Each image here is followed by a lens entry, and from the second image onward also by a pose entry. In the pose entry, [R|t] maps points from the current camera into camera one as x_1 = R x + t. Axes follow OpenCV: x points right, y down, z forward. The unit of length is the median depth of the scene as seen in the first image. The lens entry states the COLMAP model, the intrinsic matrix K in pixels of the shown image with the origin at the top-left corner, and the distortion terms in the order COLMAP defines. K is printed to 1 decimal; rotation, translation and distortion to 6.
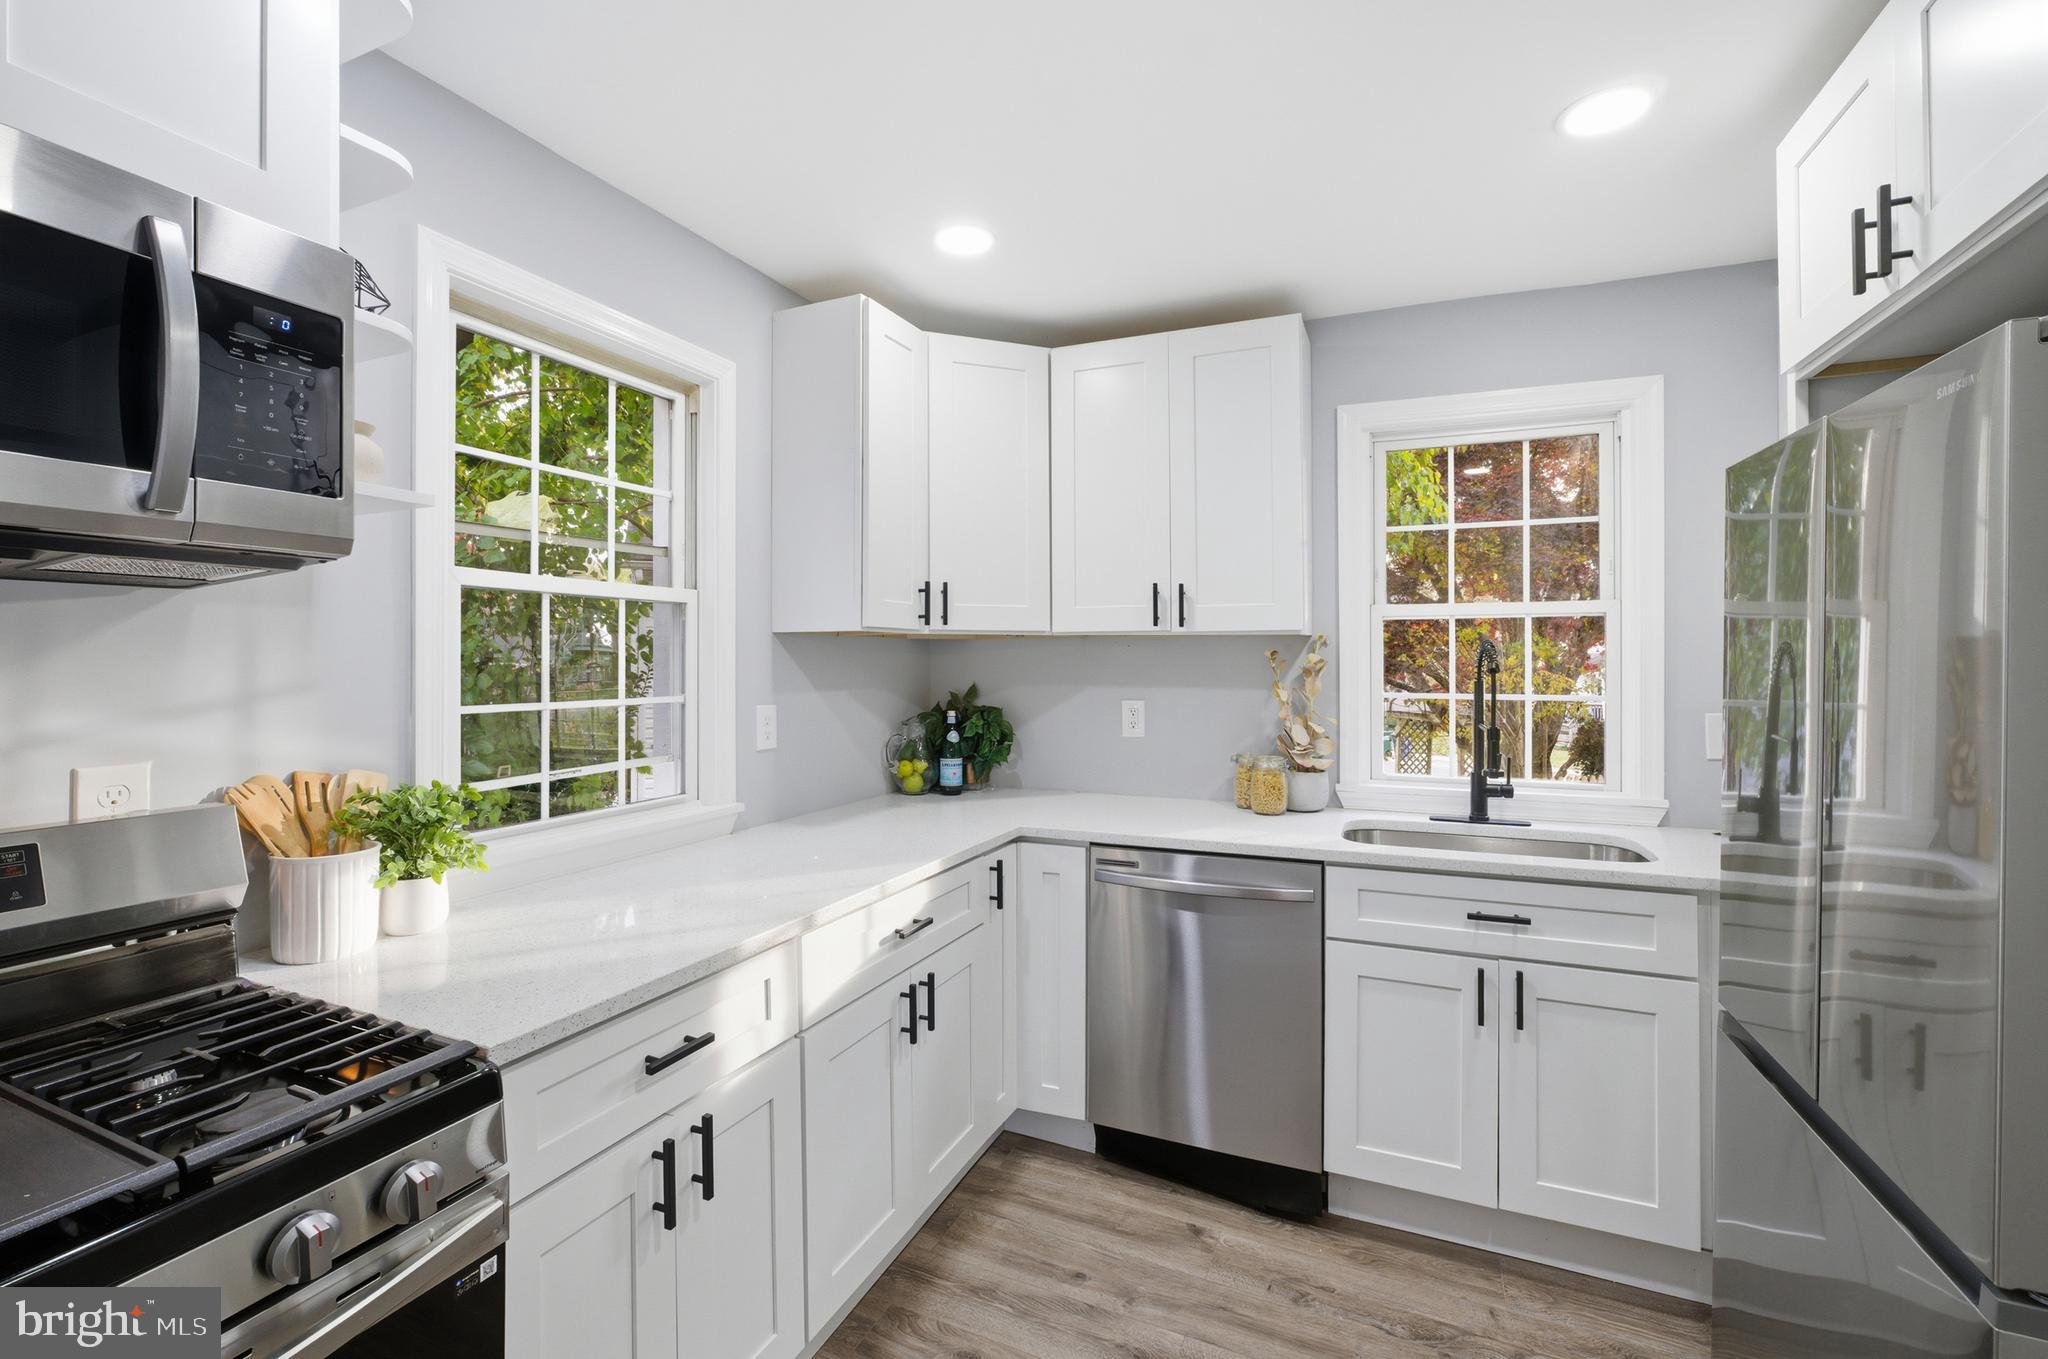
lens RADIAL K [[867.3, 0, 1022.5], [0, 867.3, 659.3], [0, 0, 1]] dist [-0.000971, -0.000202]
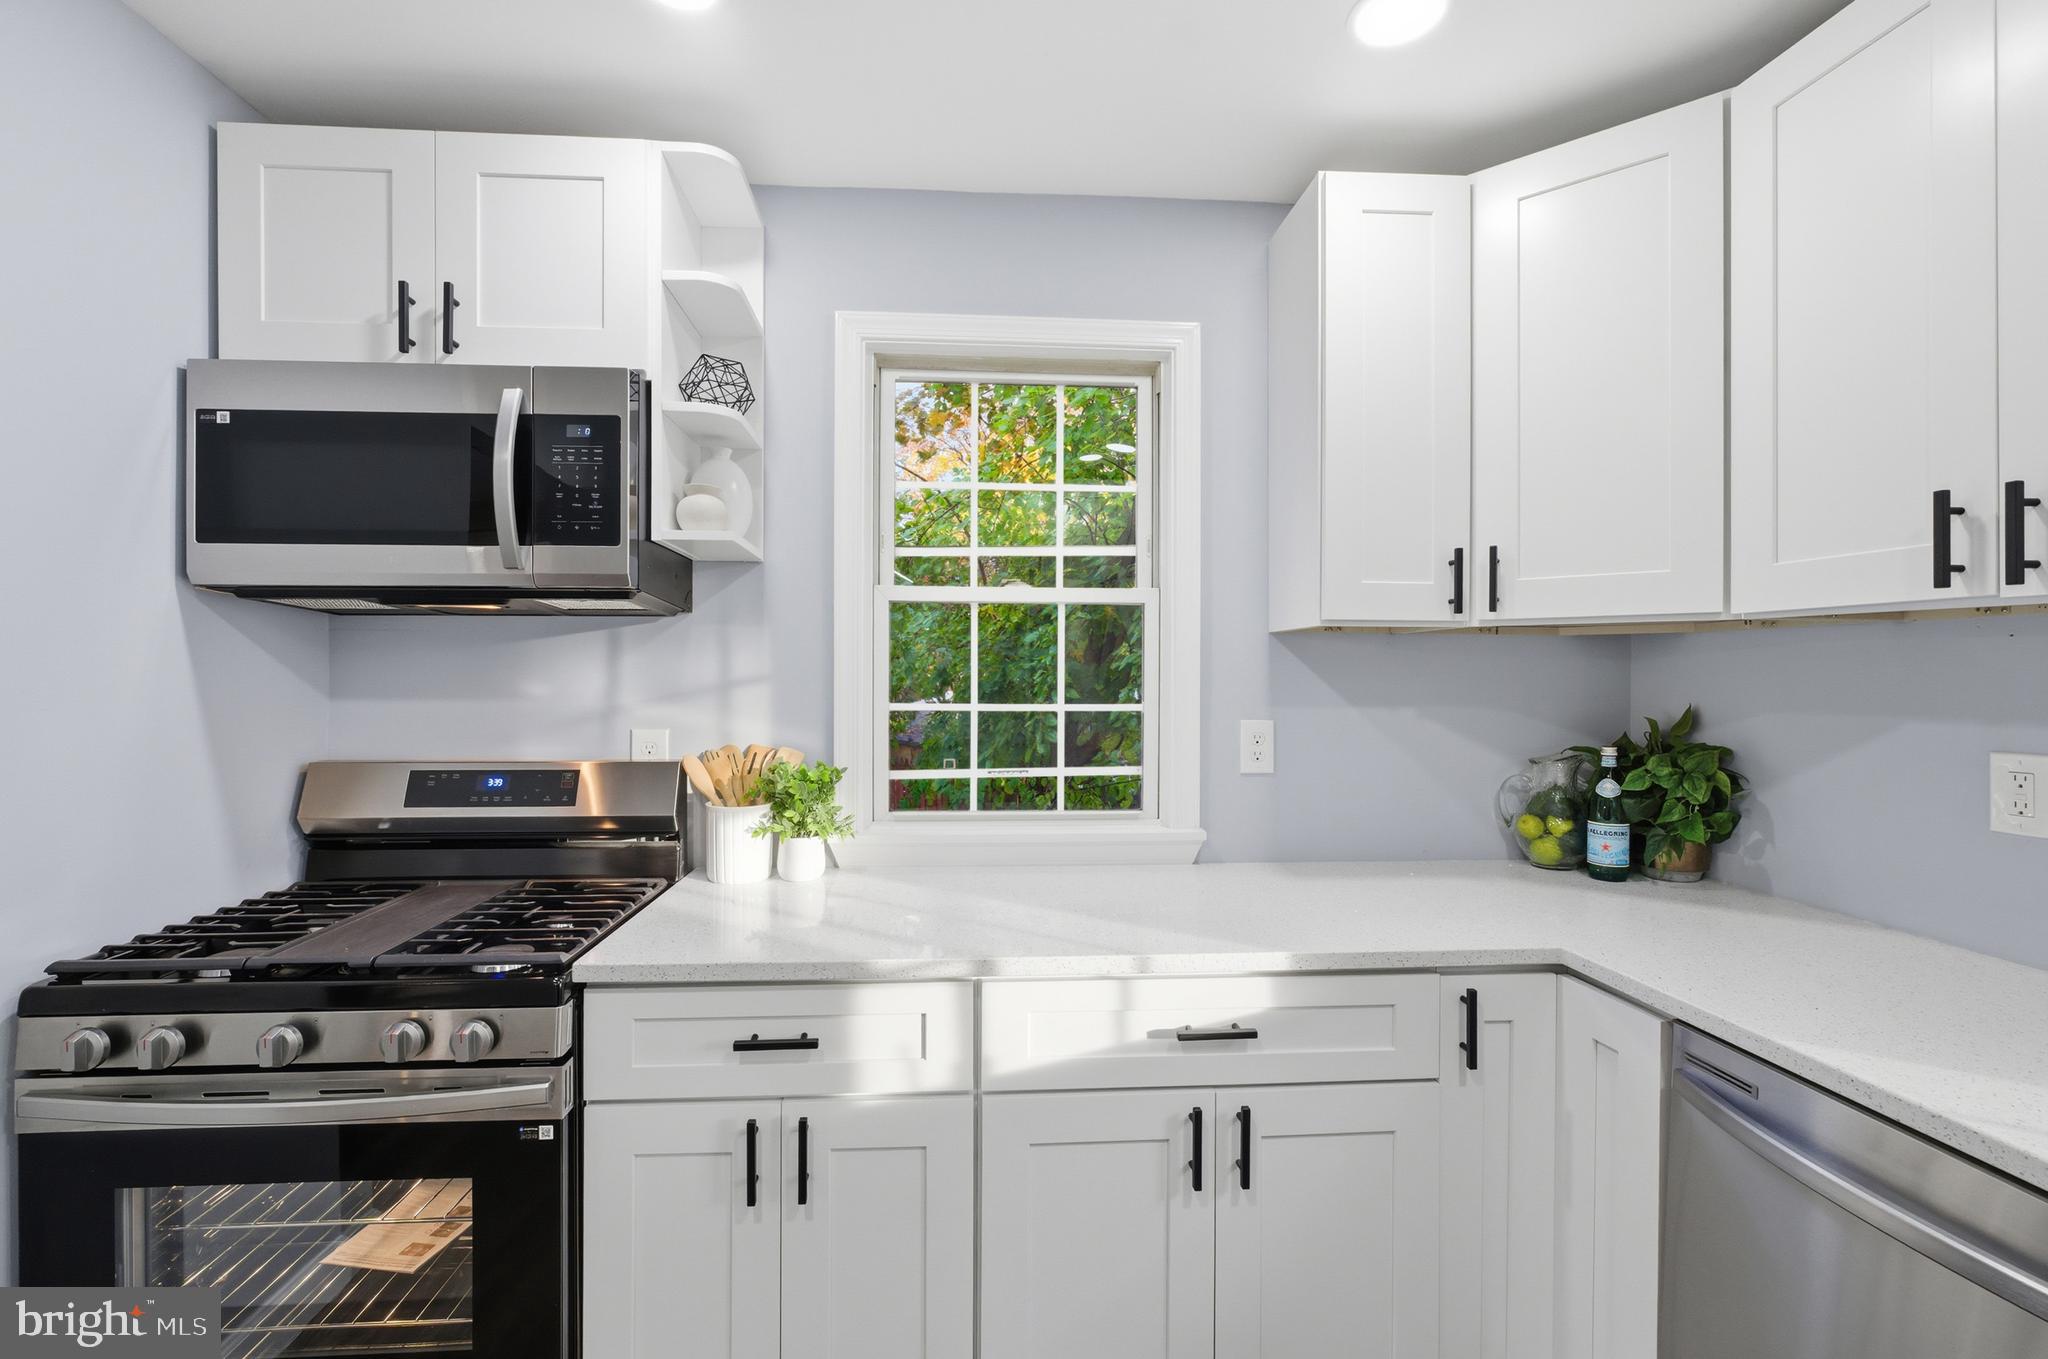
lens RADIAL K [[894.5, 0, 1024.0], [0, 894.5, 679.5], [0, 0, 1]] dist [0.000875, -0.000130]
pose [[0.484350, 0.011365, -0.874801, 0.351644], [-0.002690, 0.999930, 0.011501, 0.004721], [0.874870, -0.003218, 0.484346, 0.390780]]
